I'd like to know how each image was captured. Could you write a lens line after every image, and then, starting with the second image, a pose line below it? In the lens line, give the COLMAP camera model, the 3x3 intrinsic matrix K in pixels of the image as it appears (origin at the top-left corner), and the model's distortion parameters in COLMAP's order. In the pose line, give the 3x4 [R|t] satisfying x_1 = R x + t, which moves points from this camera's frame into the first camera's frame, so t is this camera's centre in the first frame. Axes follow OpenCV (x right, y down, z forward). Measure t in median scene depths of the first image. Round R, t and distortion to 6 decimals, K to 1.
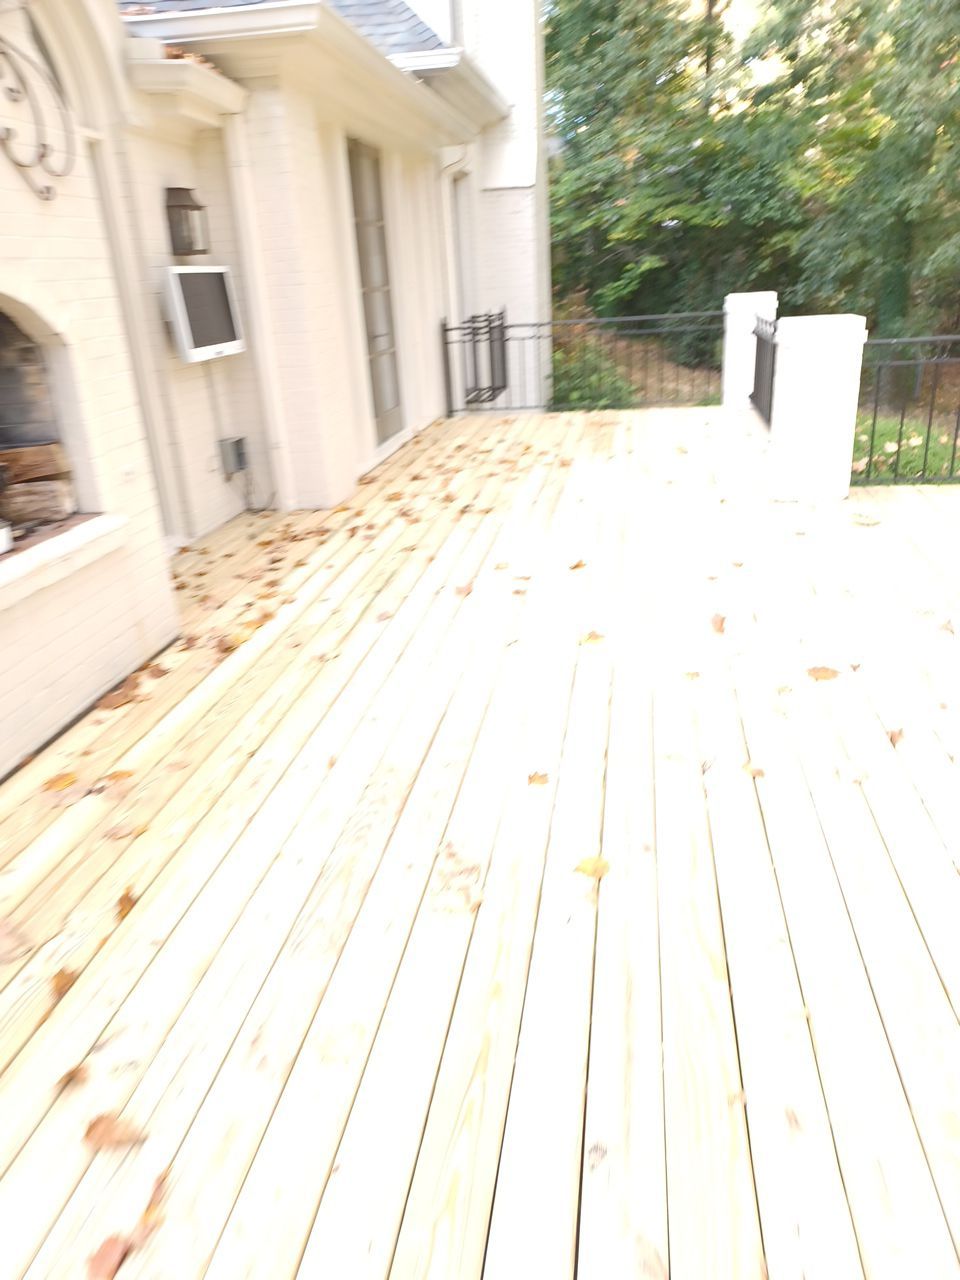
lens RADIAL K [[918.4, 0, 478.0], [0, 918.4, 629.9], [0, 0, 1]] dist [-0.006040, 0.001552]
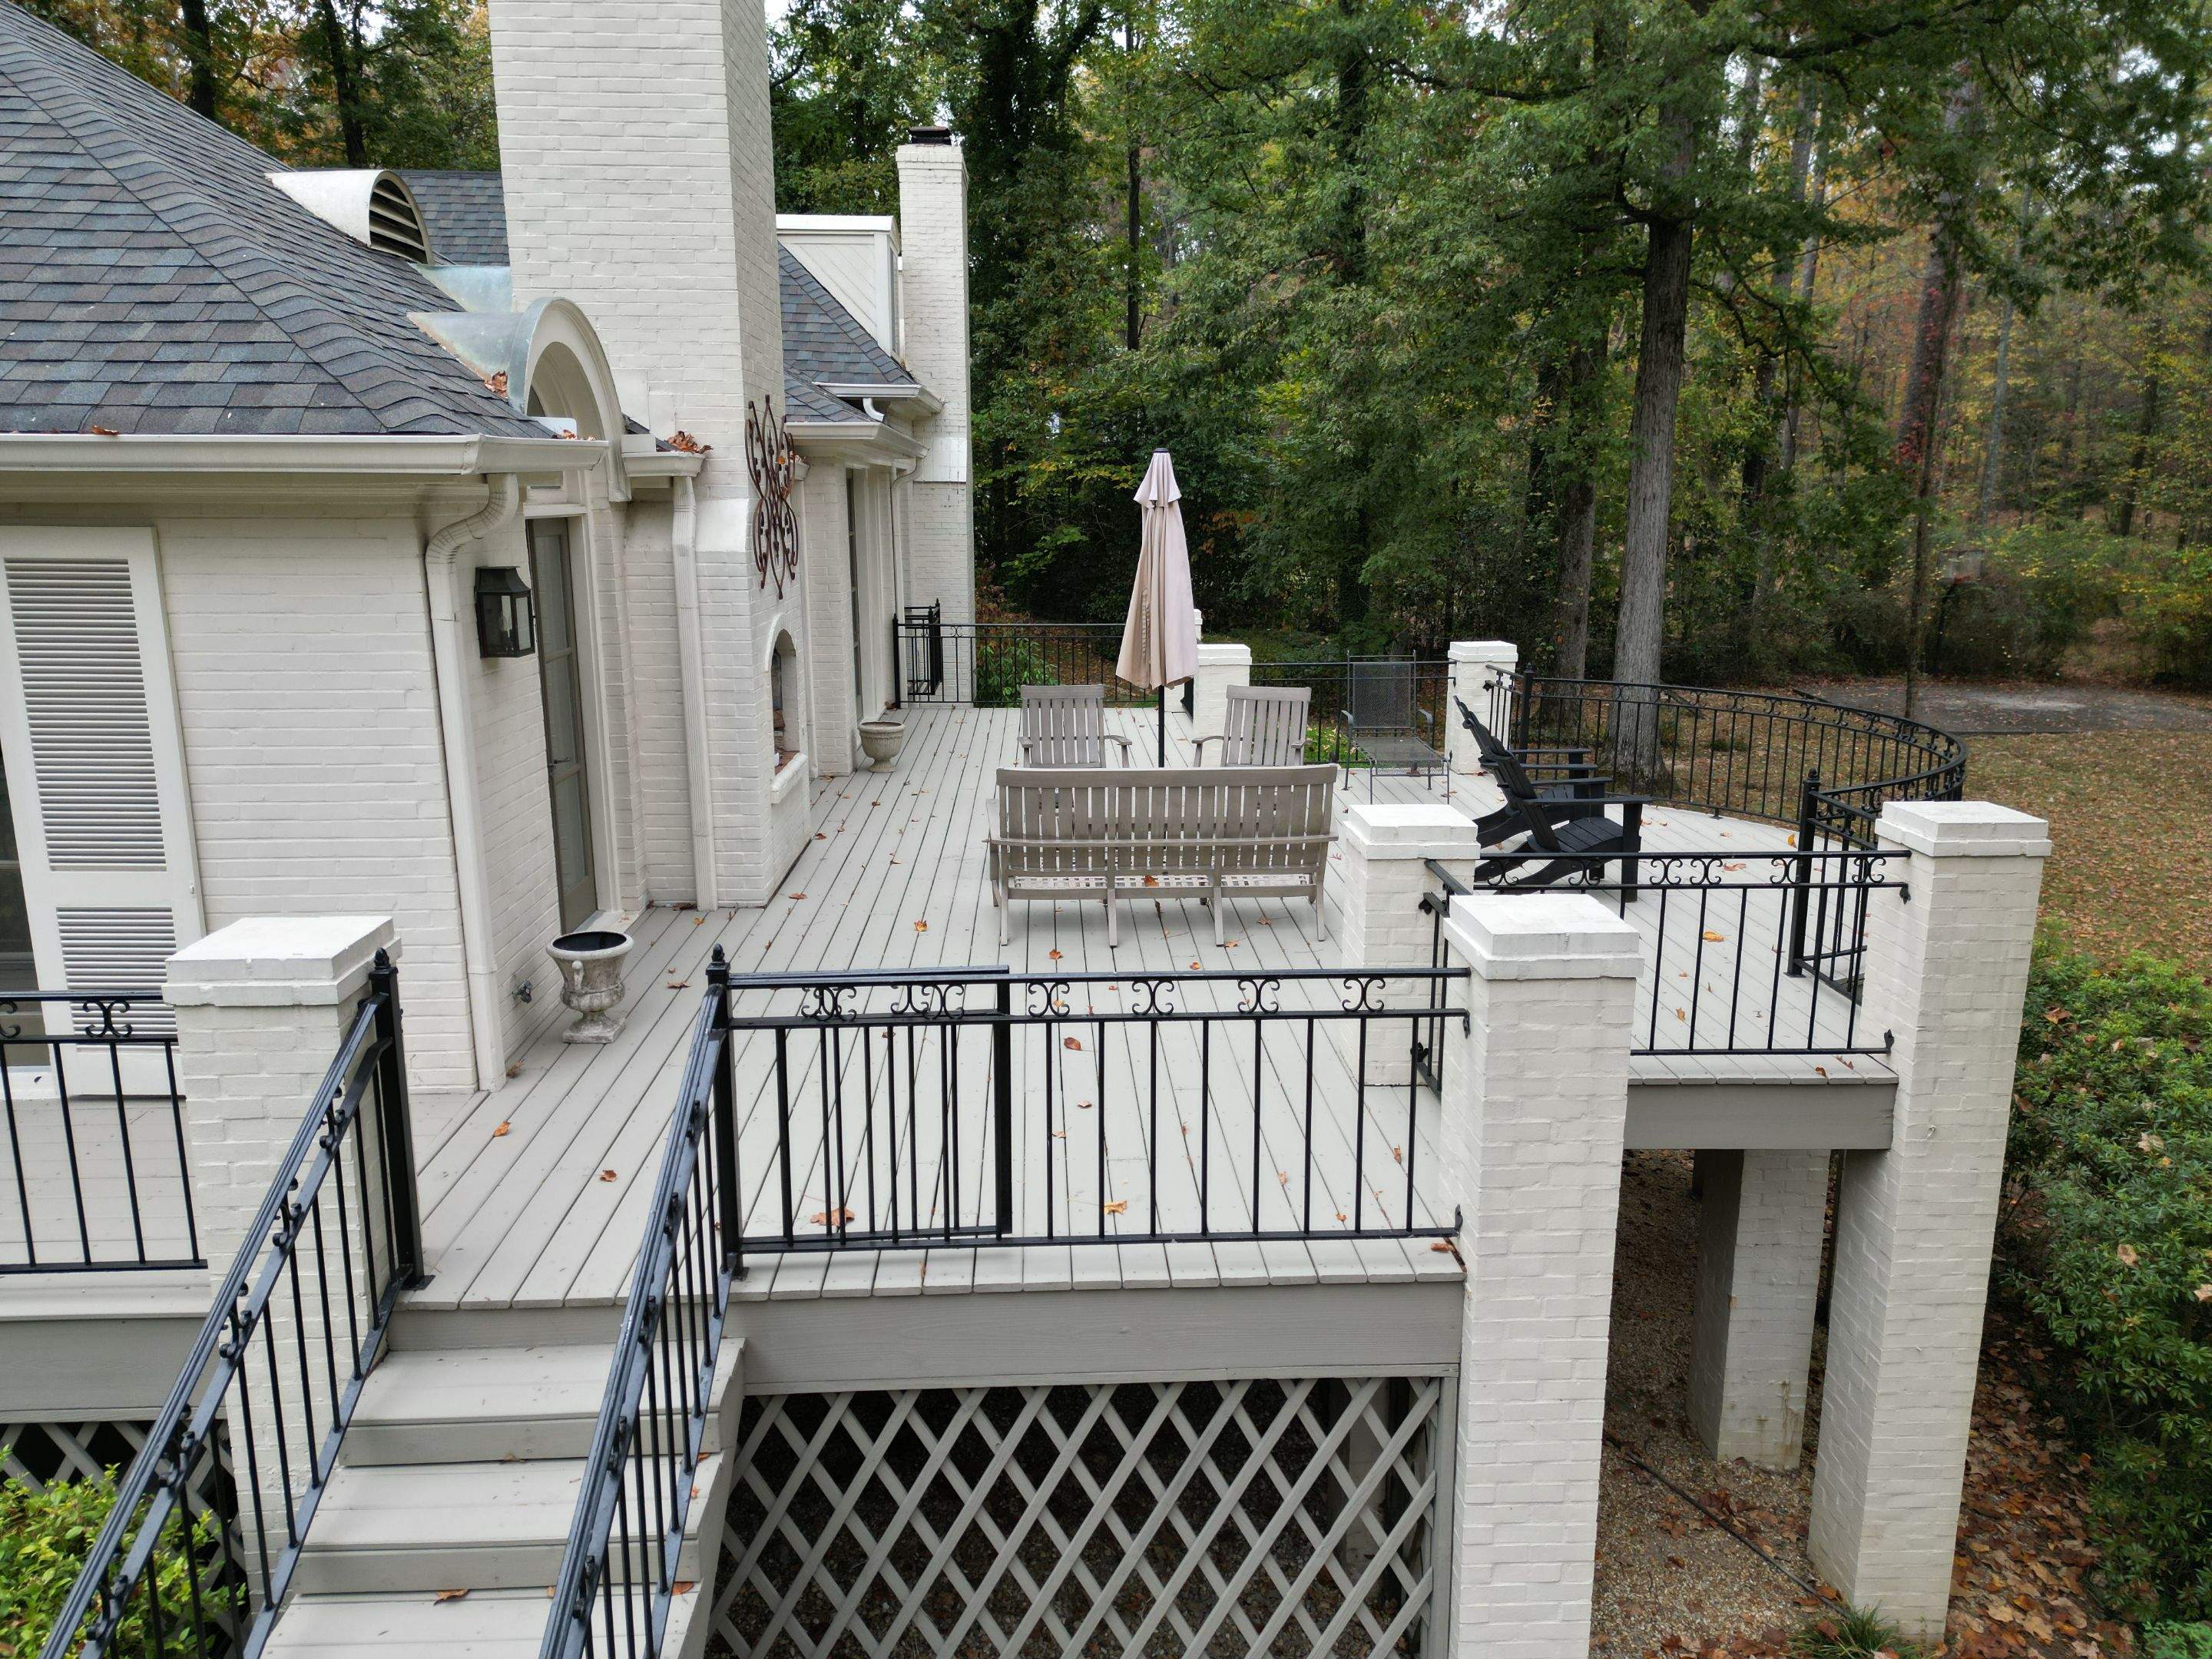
lens RADIAL K [[1558.5, 0, 1104.6], [0, 1558.5, 836.3], [0, 0, 1]] dist [0.069968, -0.067121]
pose [[0.976962, 0.015177, 0.212875, -0.159577], [0.018968, 0.987345, -0.157447, 0.173319], [-0.212571, 0.157857, 0.964311, -0.648378]]
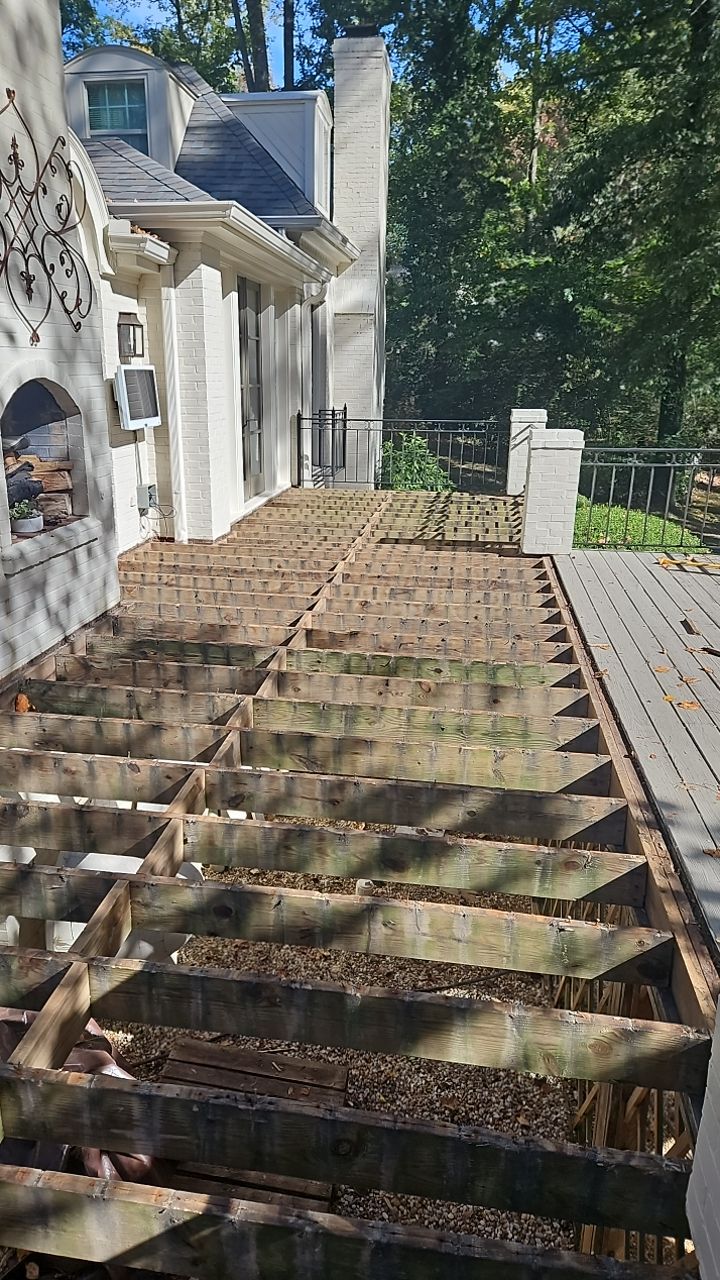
lens RADIAL K [[838.9, 0, 353.0], [0, 838.9, 646.4], [0, 0, 1]] dist [0.022926, -0.037986]
pose [[0.996682, 0.063585, 0.050805, 0.000207], [-0.060931, 0.996777, -0.052190, 0.052340], [-0.053959, 0.048921, 0.997344, -0.174367]]
